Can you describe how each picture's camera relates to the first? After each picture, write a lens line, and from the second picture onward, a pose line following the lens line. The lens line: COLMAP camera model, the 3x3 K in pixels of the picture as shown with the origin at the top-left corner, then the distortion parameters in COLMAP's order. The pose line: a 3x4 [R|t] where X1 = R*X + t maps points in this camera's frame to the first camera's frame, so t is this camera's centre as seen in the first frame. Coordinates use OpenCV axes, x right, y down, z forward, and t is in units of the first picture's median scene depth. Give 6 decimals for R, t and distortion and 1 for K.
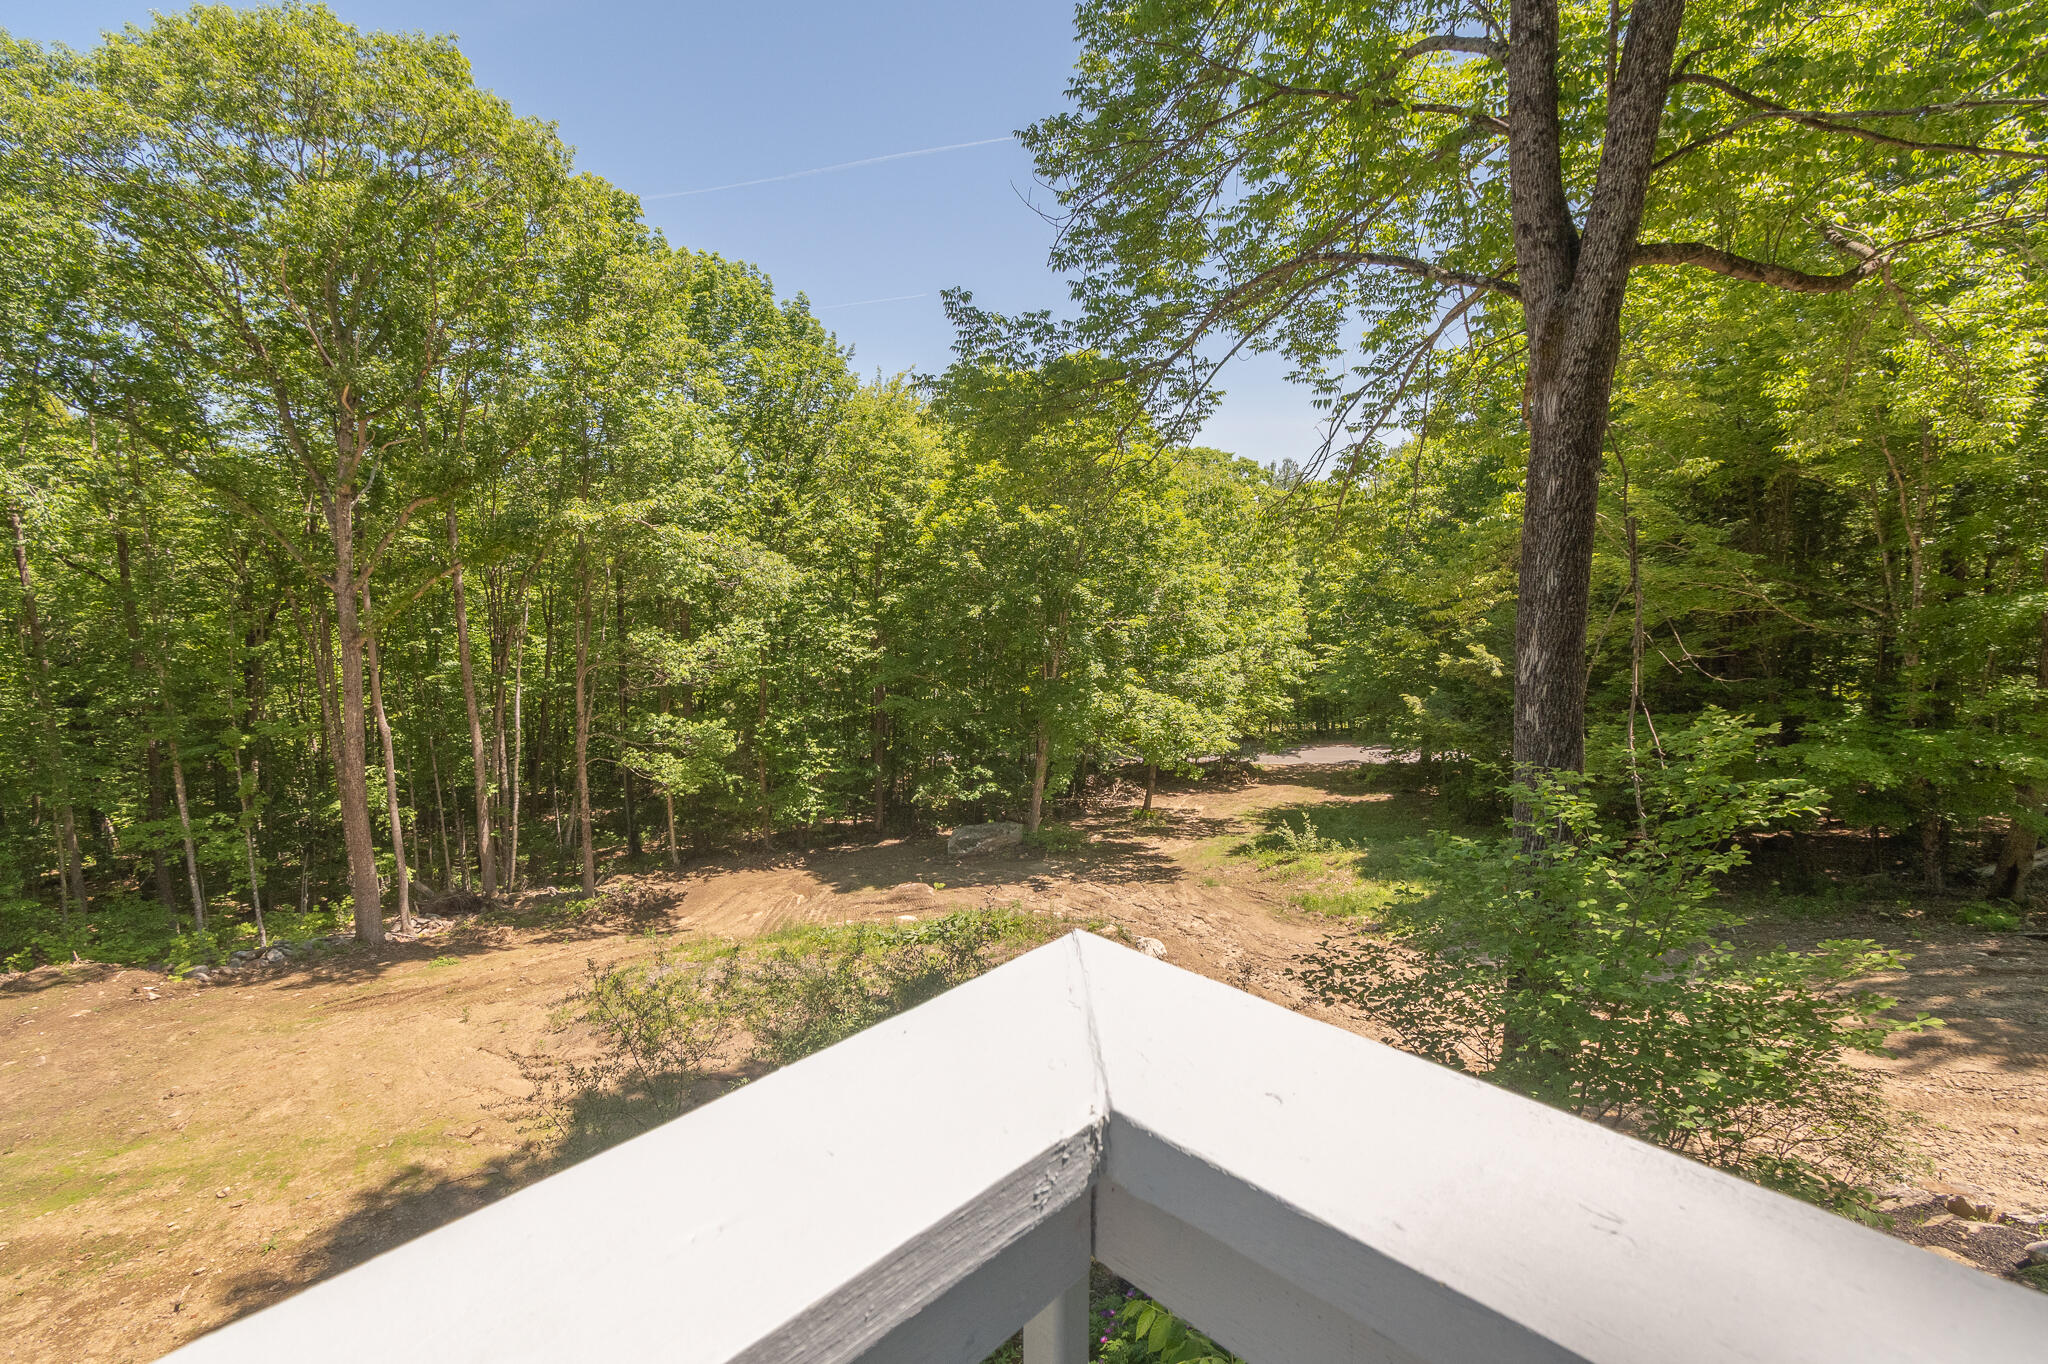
lens RADIAL K [[955.2, 0, 991.3], [0, 955.2, 698.3], [0, 0, 1]] dist [0.012745, -0.009873]
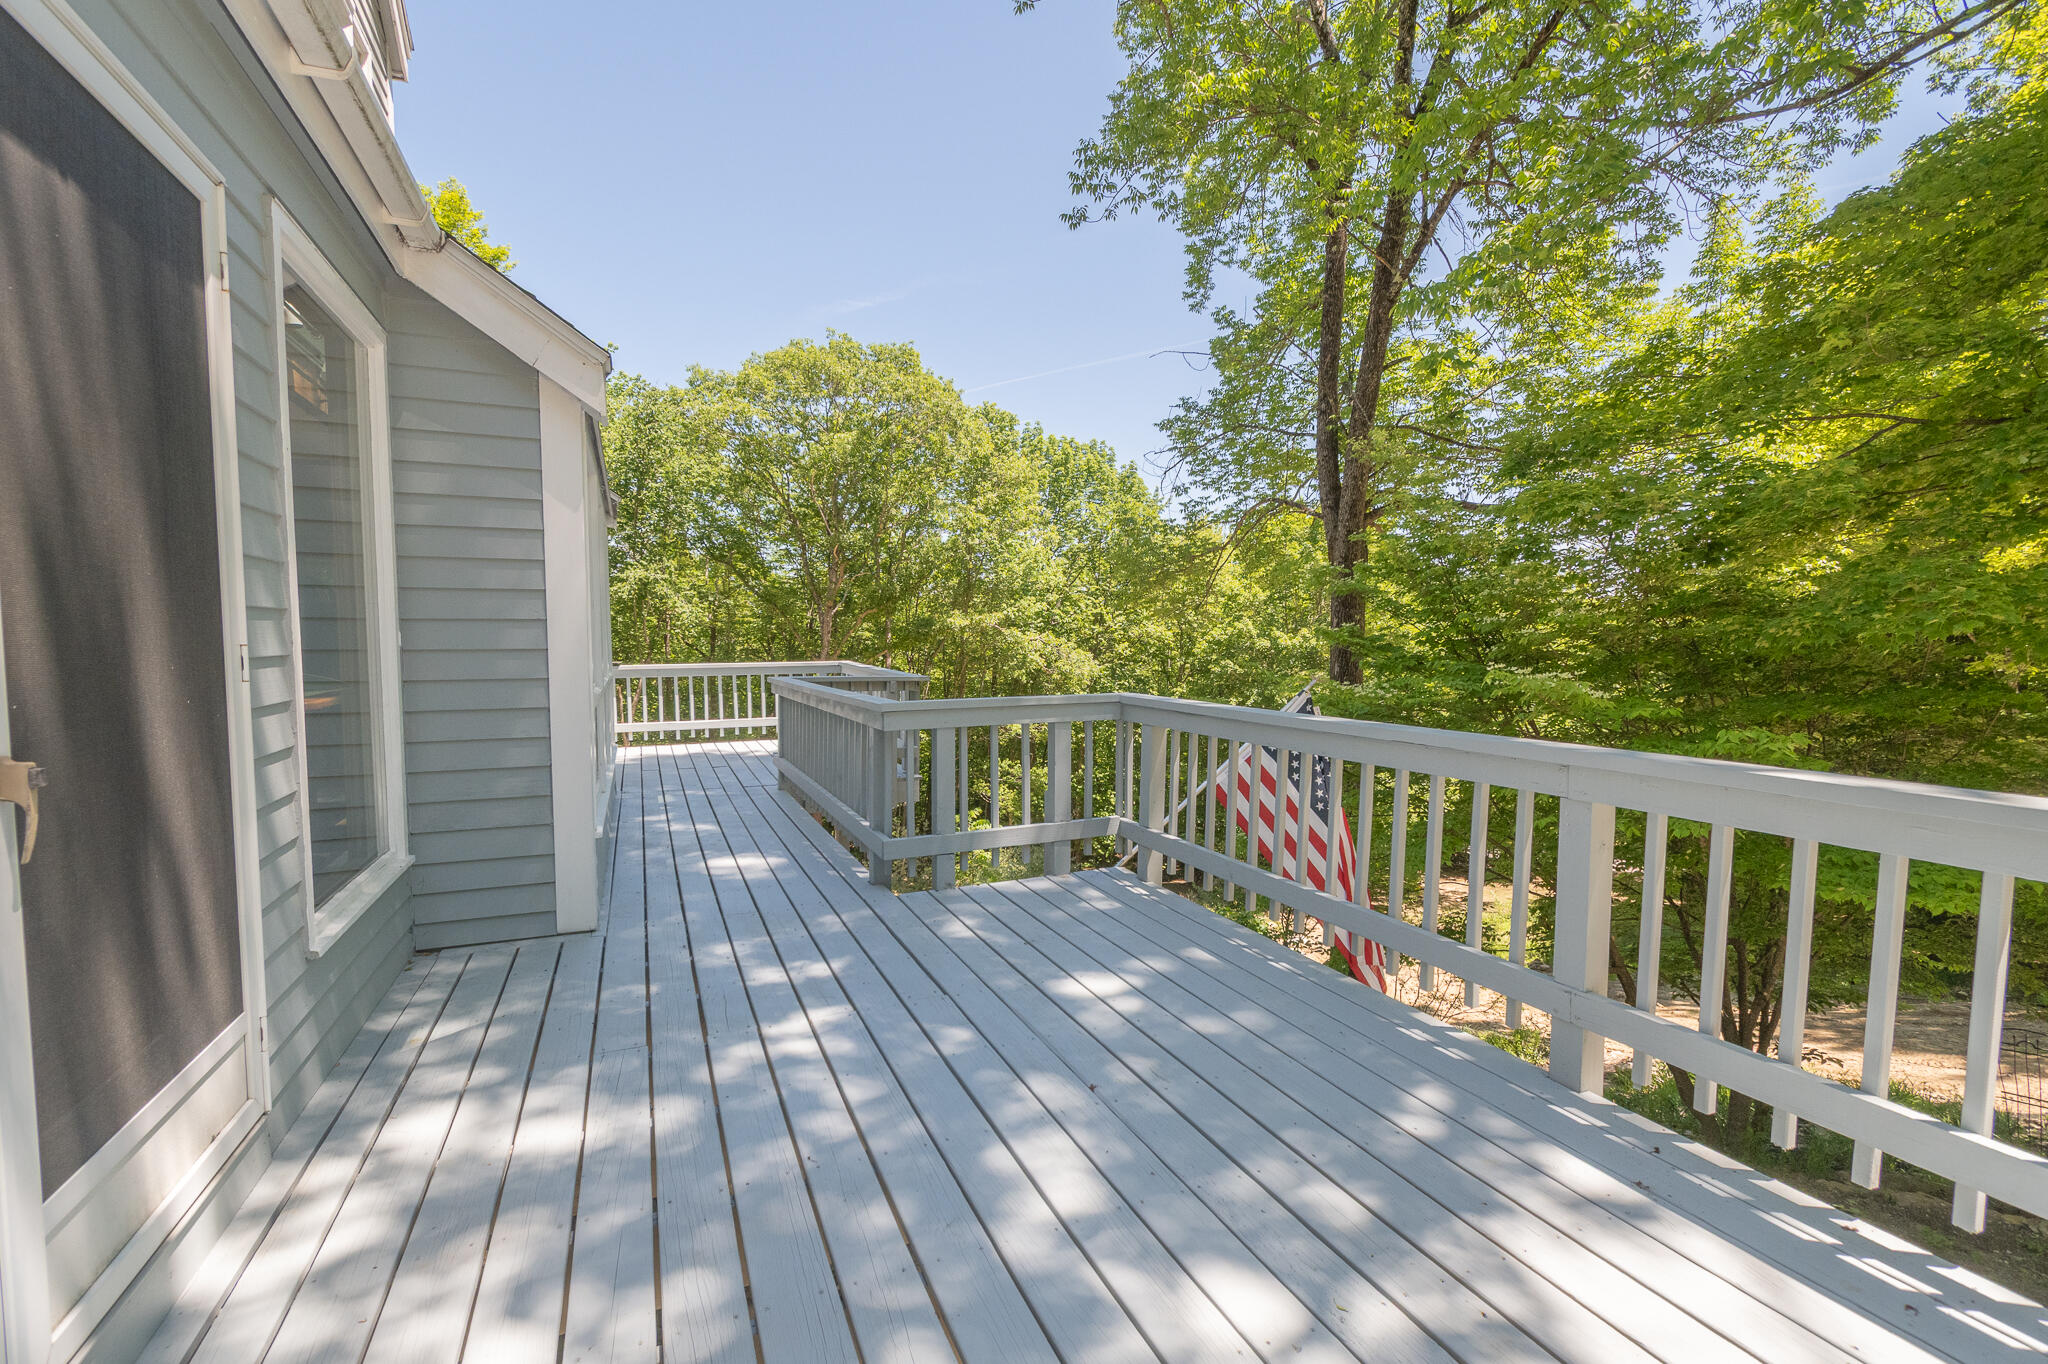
lens RADIAL K [[908.0, 0, 1041.0], [0, 908.0, 696.8], [0, 0, 1]] dist [0.014434, -0.007991]
pose [[0.934905, 0.047796, -0.351666, 0.183692], [-0.082611, 0.992979, -0.084665, 0.035984], [0.345150, 0.108205, 0.932289, -0.259541]]
